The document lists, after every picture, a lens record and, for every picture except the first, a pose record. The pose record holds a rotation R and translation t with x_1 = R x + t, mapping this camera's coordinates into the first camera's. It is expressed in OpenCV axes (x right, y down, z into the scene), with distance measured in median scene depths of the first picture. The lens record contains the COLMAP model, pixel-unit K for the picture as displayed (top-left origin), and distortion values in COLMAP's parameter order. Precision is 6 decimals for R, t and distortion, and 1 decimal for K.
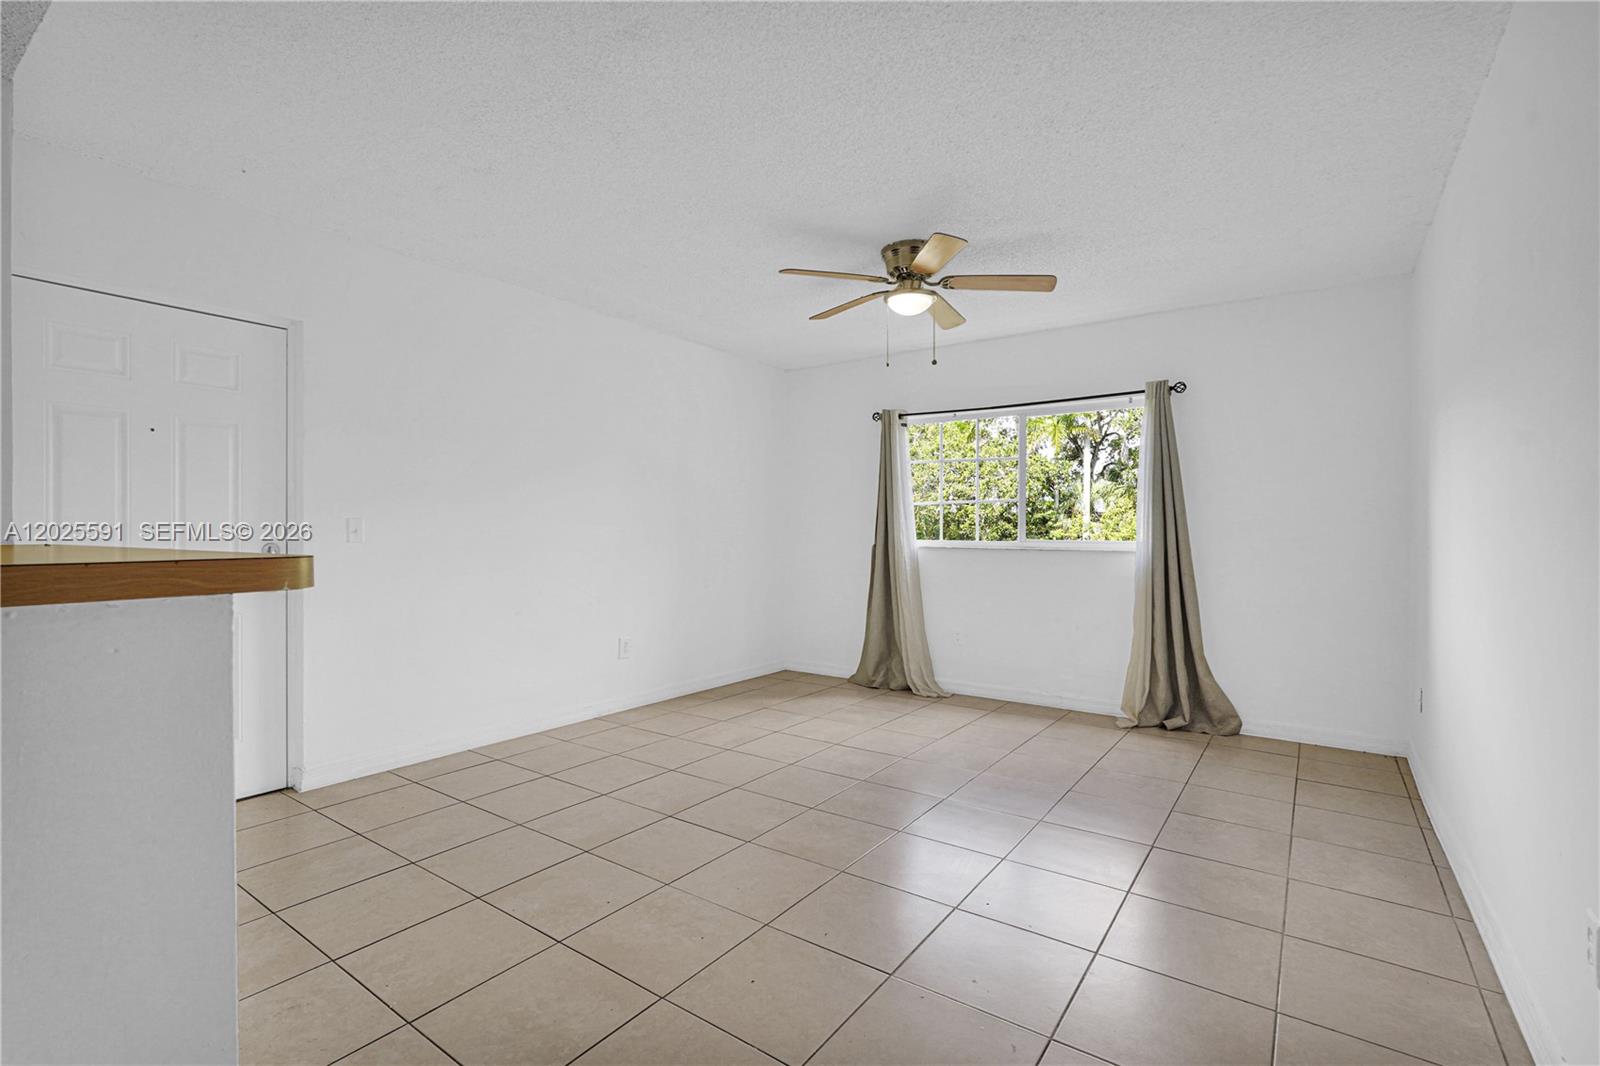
lens RADIAL K [[726.6, 0, 807.5], [0, 726.6, 528.3], [0, 0, 1]] dist [-0.003916, -0.000154]
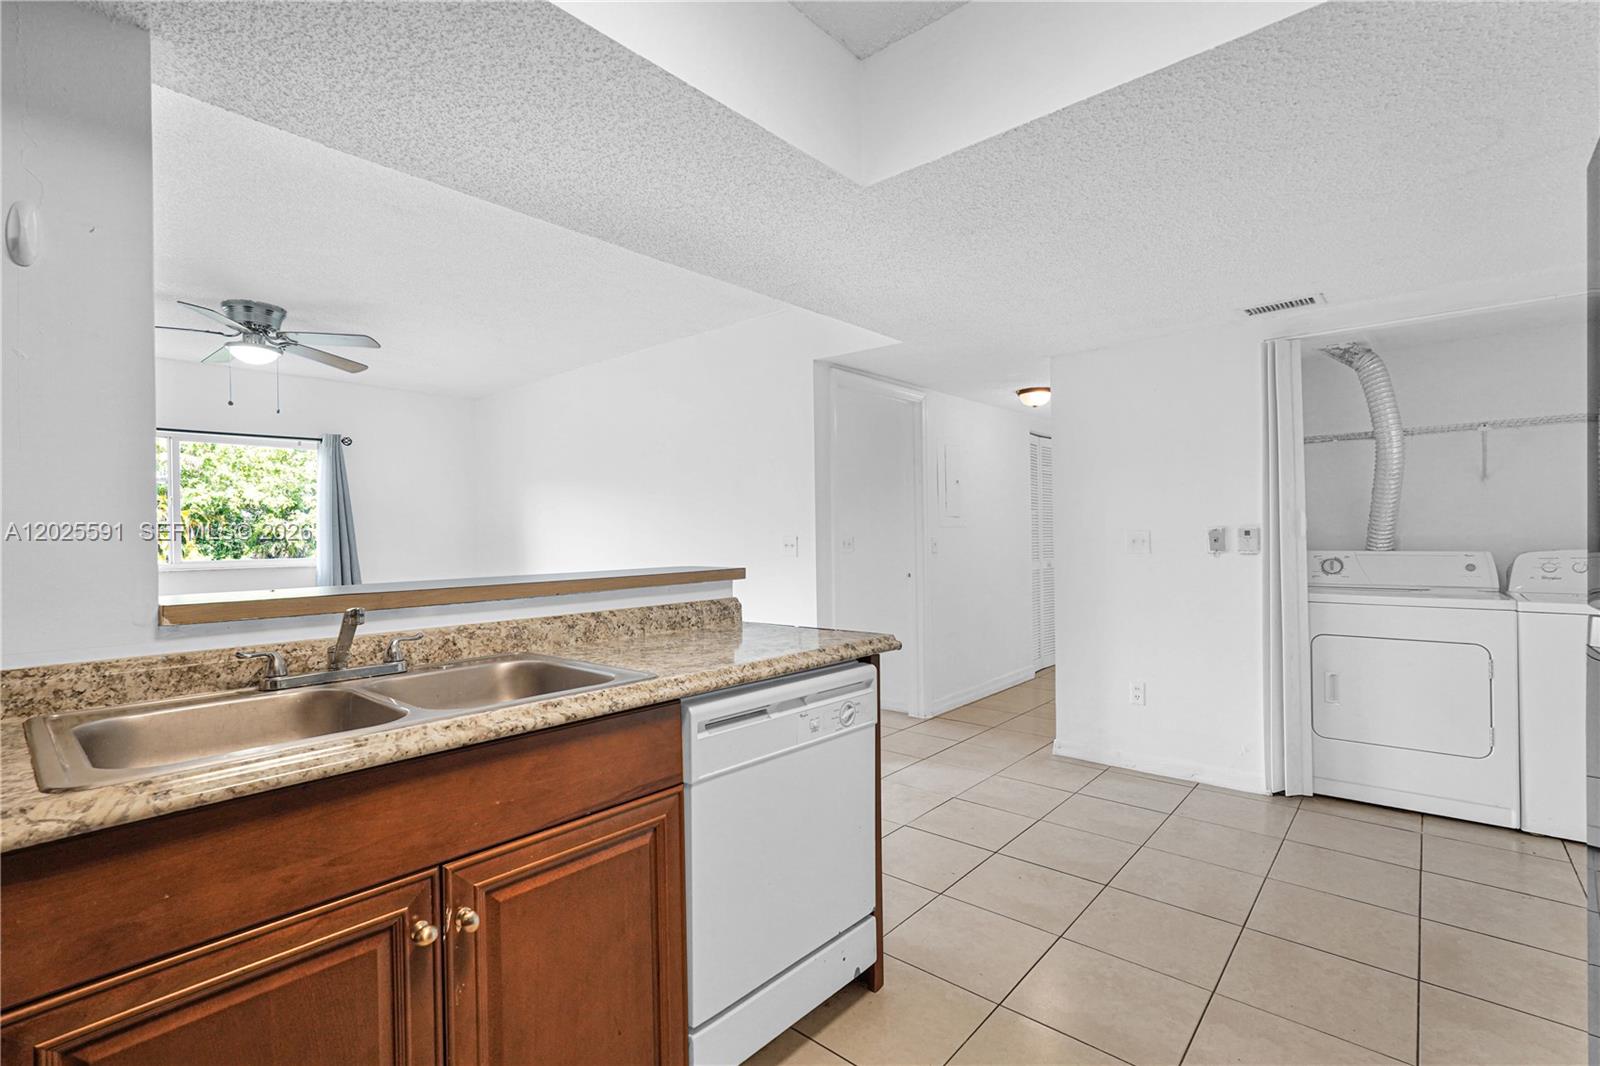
lens RADIAL K [[726.6, 0, 807.5], [0, 726.6, 528.3], [0, 0, 1]] dist [-0.003916, -0.000154]
pose [[0.113868, -0.001314, 0.993495, -0.714479], [0.015582, 0.999878, -0.000464, -0.020017], [-0.993374, 0.015534, 0.113874, 0.010960]]
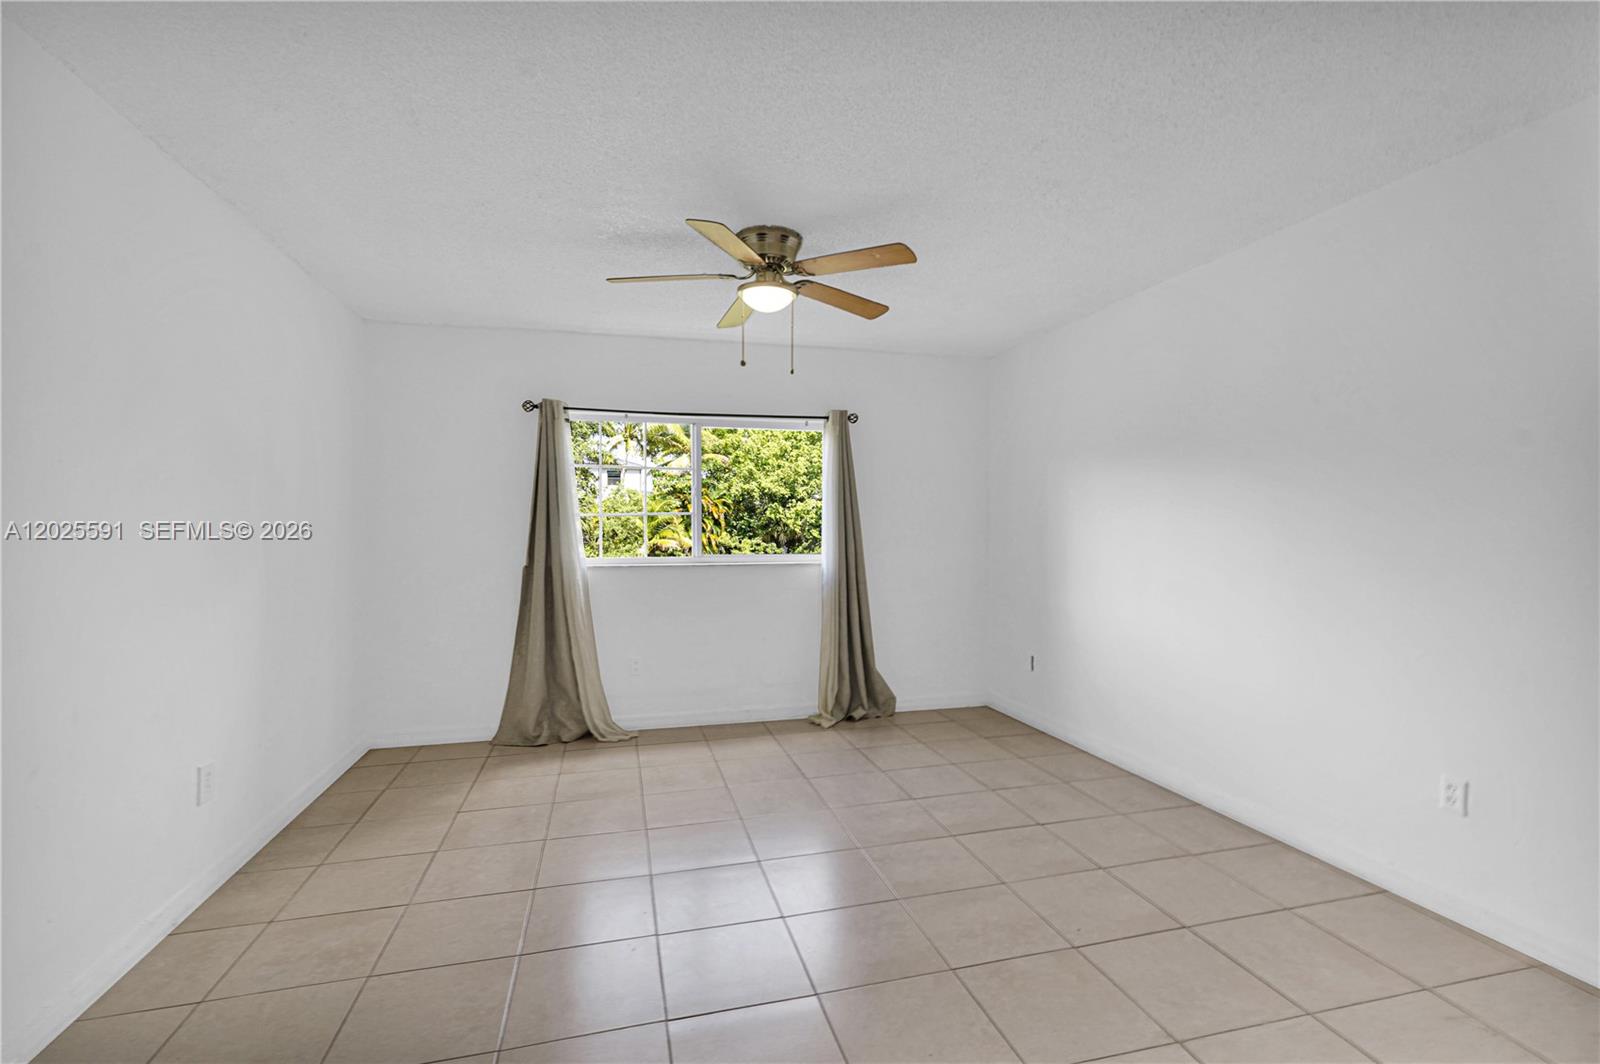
lens RADIAL K [[726.6, 0, 807.5], [0, 726.6, 527.3], [0, 0, 1]] dist [-0.003916, -0.000154]
pose [[0.647998, -0.008370, 0.761596, -0.399941], [0.002619, 0.999958, 0.008761, -0.033265], [-0.761637, -0.003683, 0.647993, 0.317224]]
